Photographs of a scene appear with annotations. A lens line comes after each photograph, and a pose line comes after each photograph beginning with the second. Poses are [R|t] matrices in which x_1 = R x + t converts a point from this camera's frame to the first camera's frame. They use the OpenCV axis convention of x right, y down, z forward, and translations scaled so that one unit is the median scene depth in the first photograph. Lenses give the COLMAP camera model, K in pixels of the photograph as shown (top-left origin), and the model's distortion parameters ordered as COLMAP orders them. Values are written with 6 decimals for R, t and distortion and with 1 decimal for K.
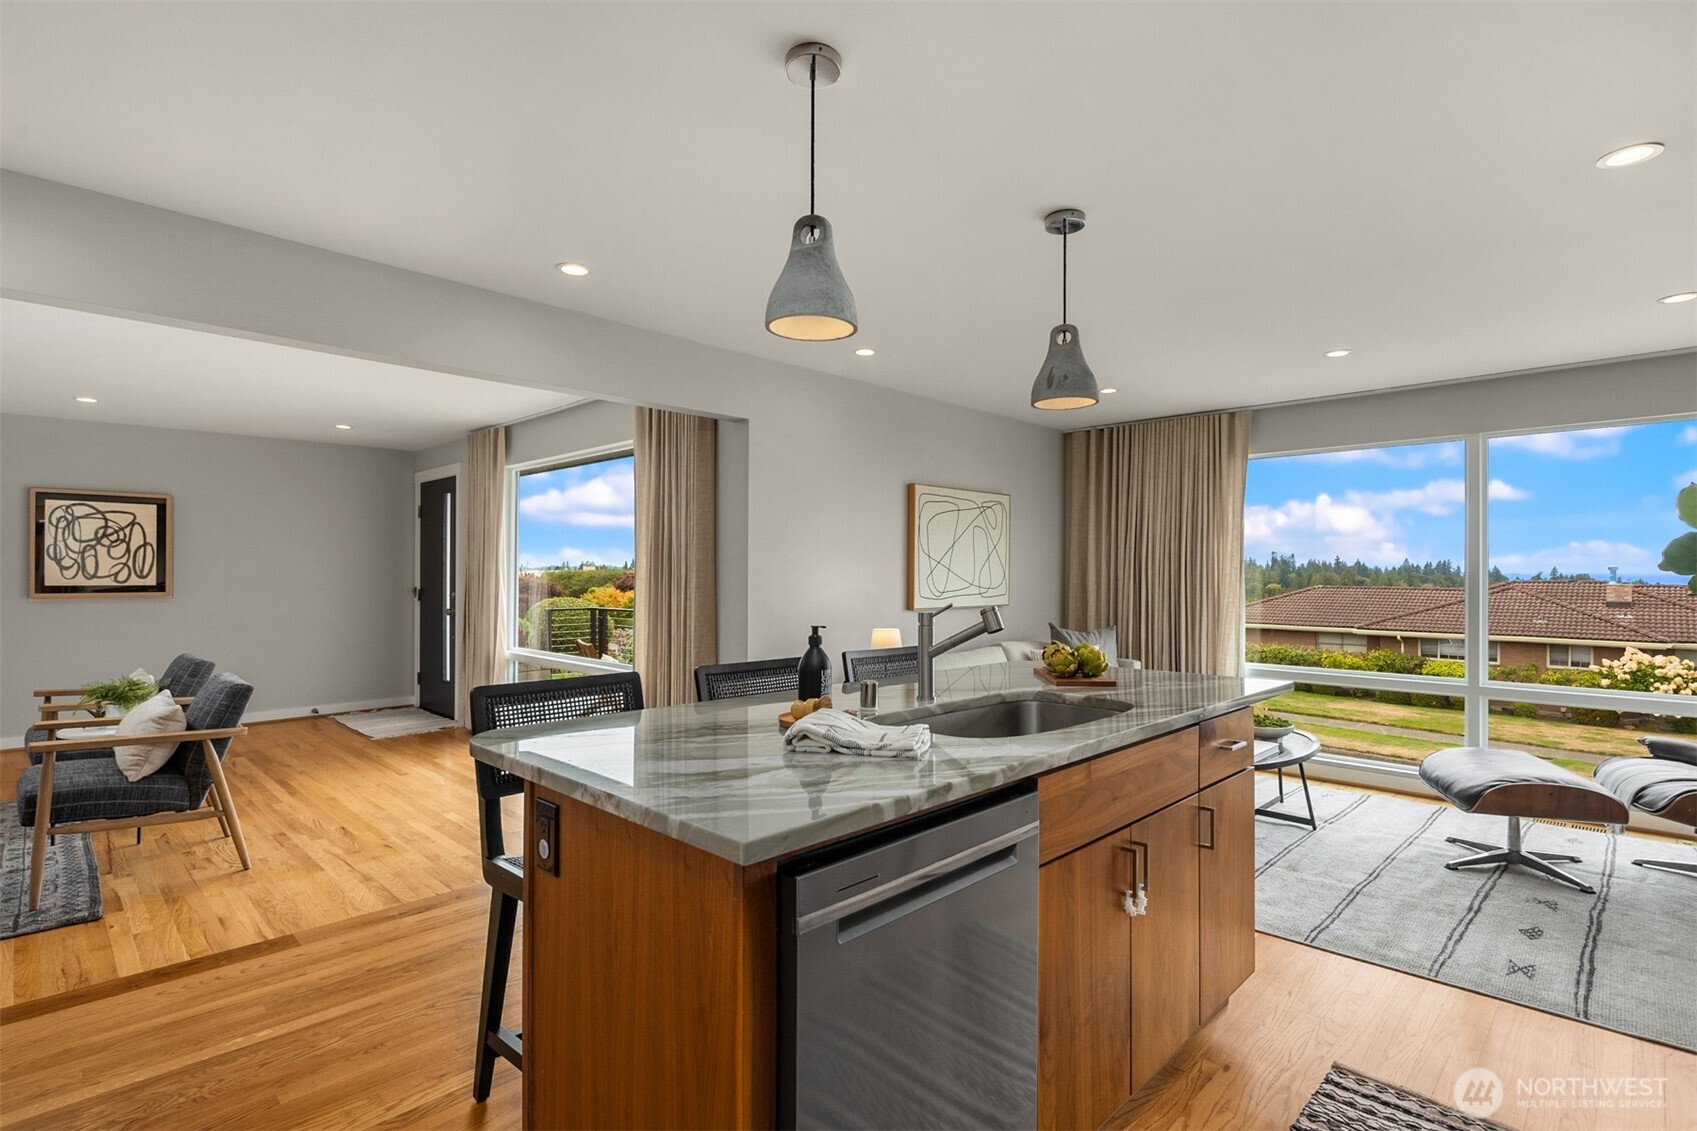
lens RADIAL K [[831.0, 0, 848.0], [0, 831.0, 579.6], [0, 0, 1]] dist [0.005552, -0.004833]
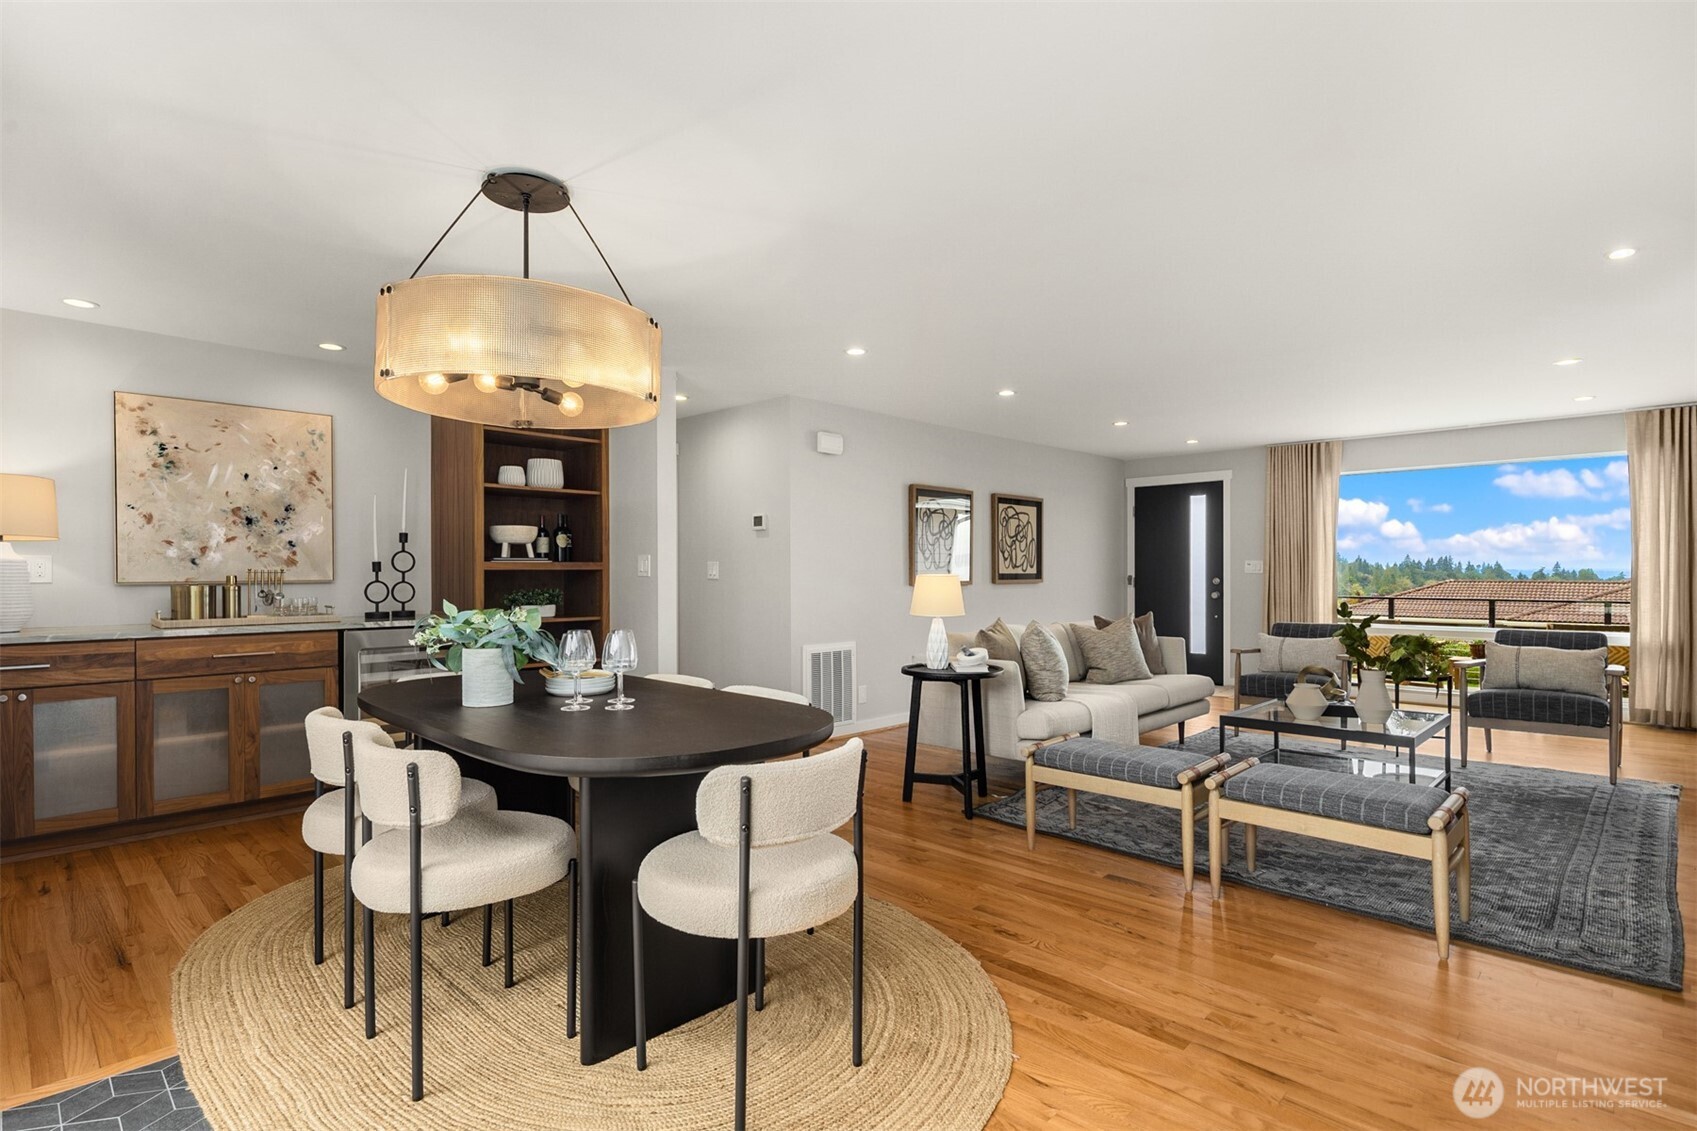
lens RADIAL K [[831.0, 0, 839.8], [0, 831.0, 573.1], [0, 0, 1]] dist [0.005552, -0.004833]
pose [[0.999971, -0.007601, -0.000409, -1.141569], [0.007603, 0.999962, 0.004228, -0.000858], [0.000377, -0.004231, 0.999991, -0.210295]]
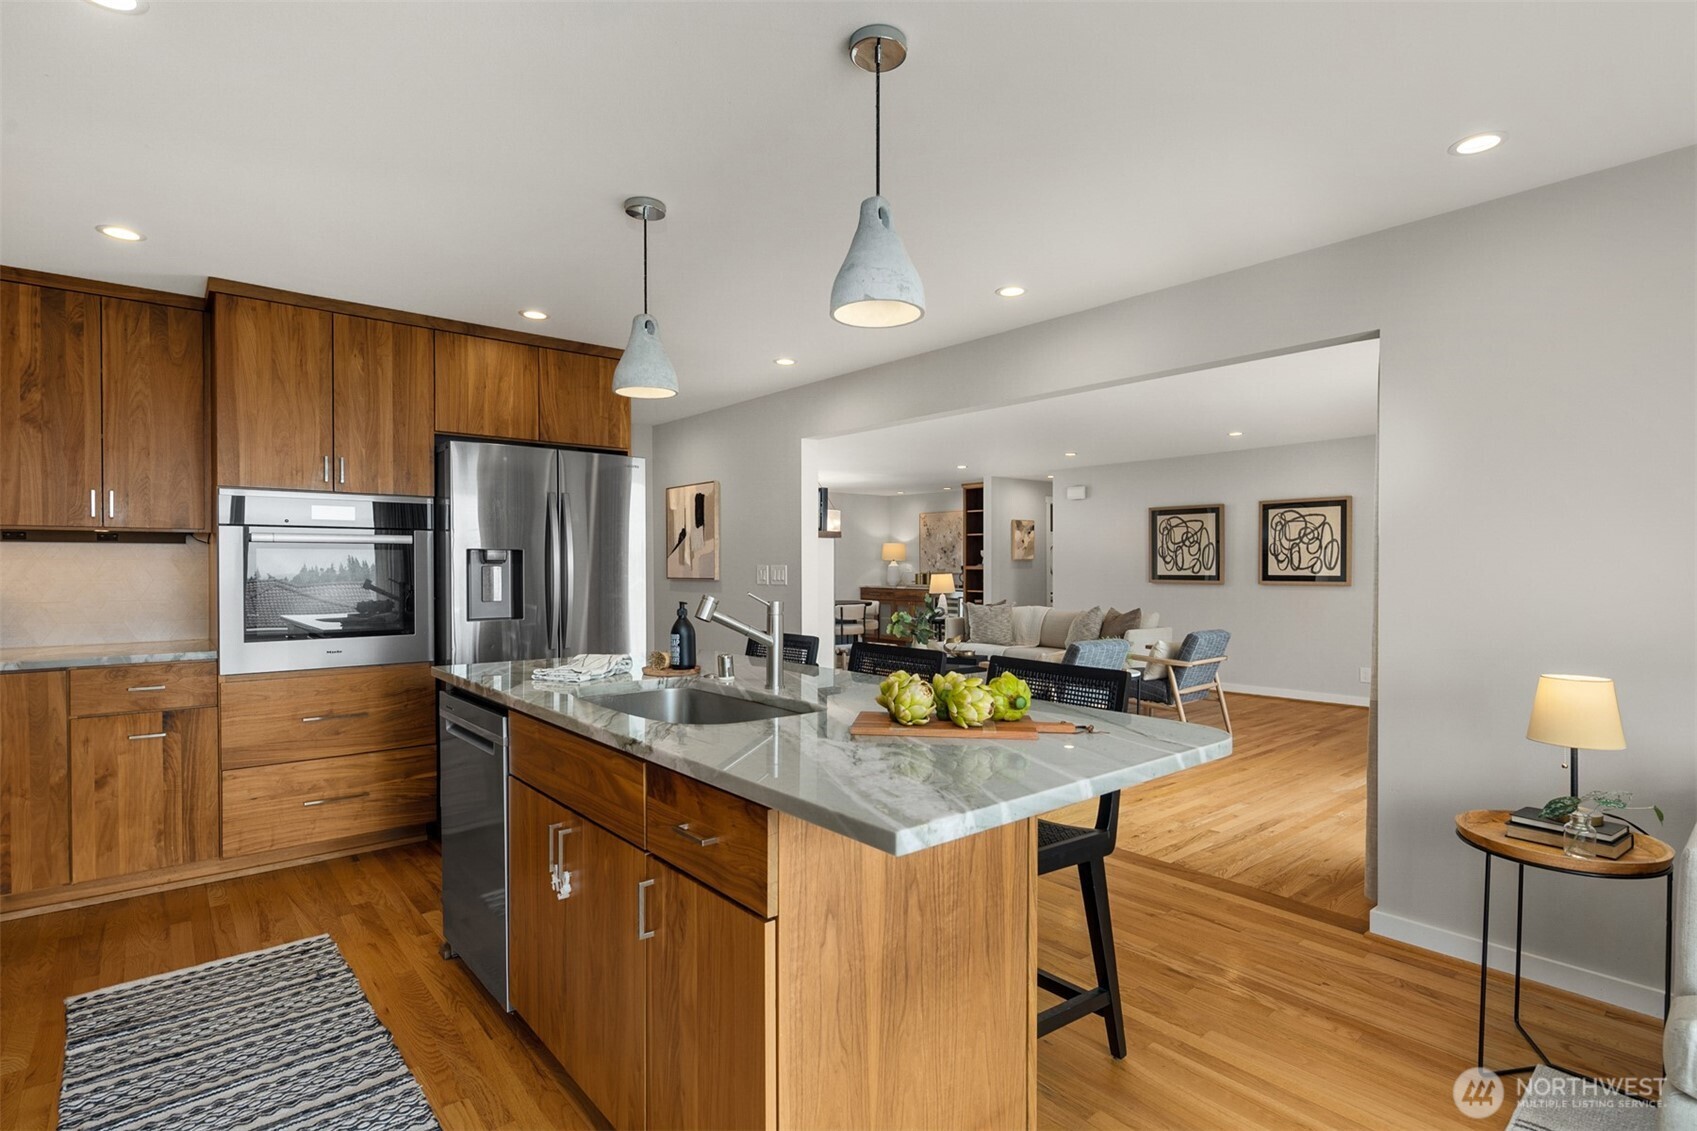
lens RADIAL K [[831.0, 0, 848.8], [0, 831.0, 575.0], [0, 0, 1]] dist [0.005552, -0.004833]
pose [[-0.084158, 0.006000, -0.996434, 0.390509], [0.001609, 0.999981, 0.005885, -0.001677], [0.996451, -0.001108, -0.084166, 0.424384]]
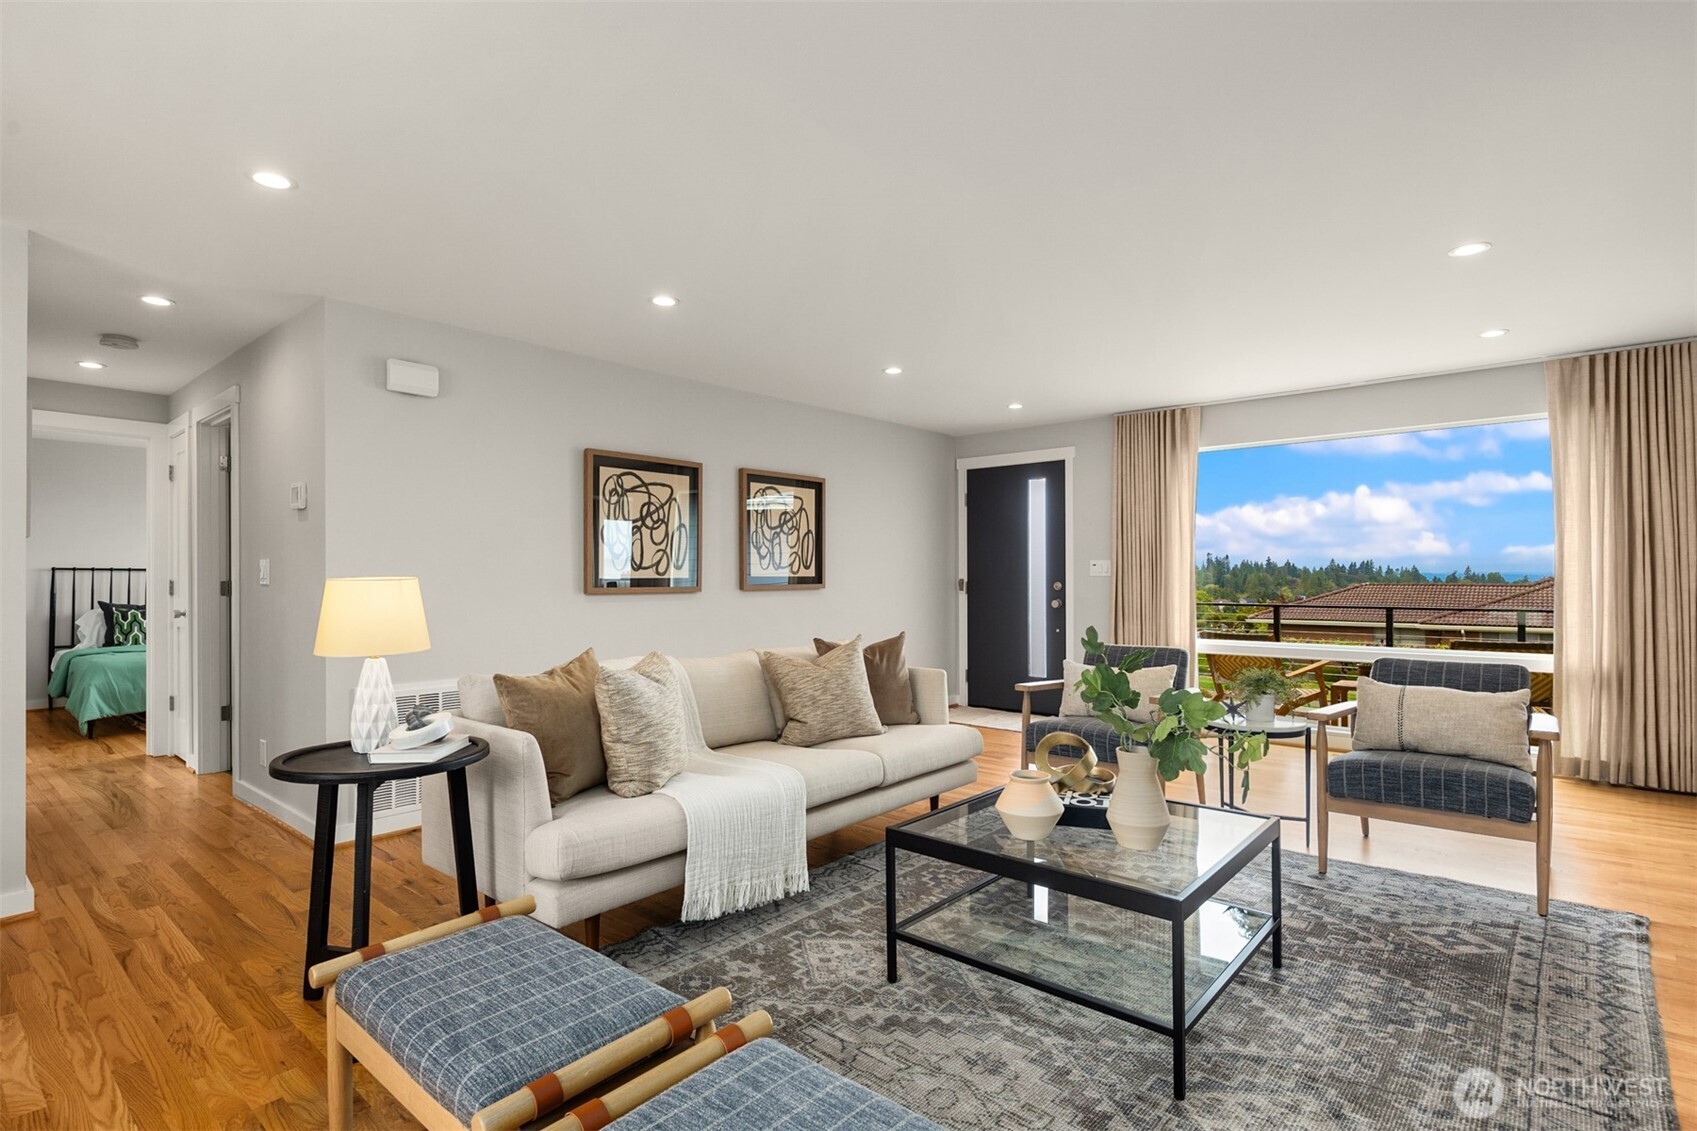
lens RADIAL K [[831.0, 0, 845.0], [0, 831.0, 571.4], [0, 0, 1]] dist [0.005552, -0.004833]
pose [[0.997632, -0.007974, 0.068319, -0.880805], [0.008116, 0.999965, -0.001808, 0.003327], [-0.068302, 0.002358, 0.997662, 0.084120]]
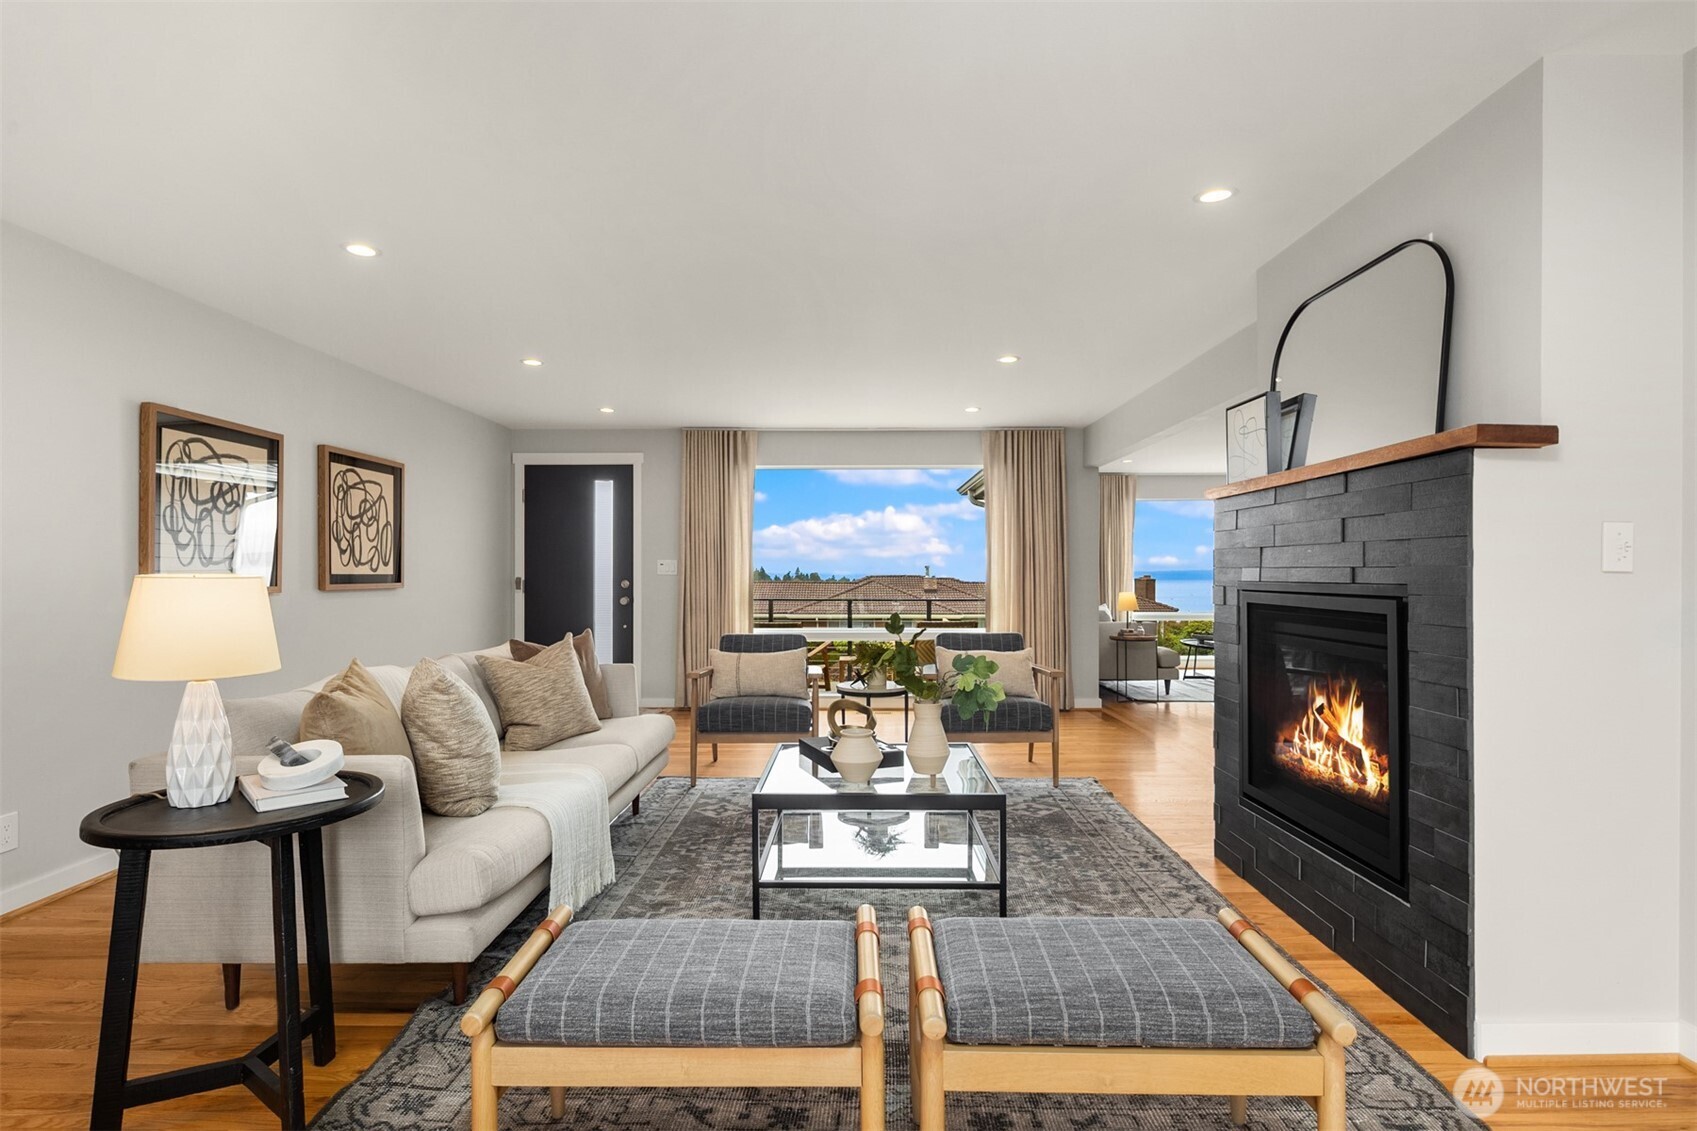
lens RADIAL K [[831.0, 0, 844.2], [0, 831.0, 574.0], [0, 0, 1]] dist [0.005552, -0.004833]
pose [[0.721129, -0.005645, 0.692778, -1.100443], [0.001502, 0.999977, 0.006584, 0.001966], [-0.692799, -0.003708, 0.721121, 0.115071]]
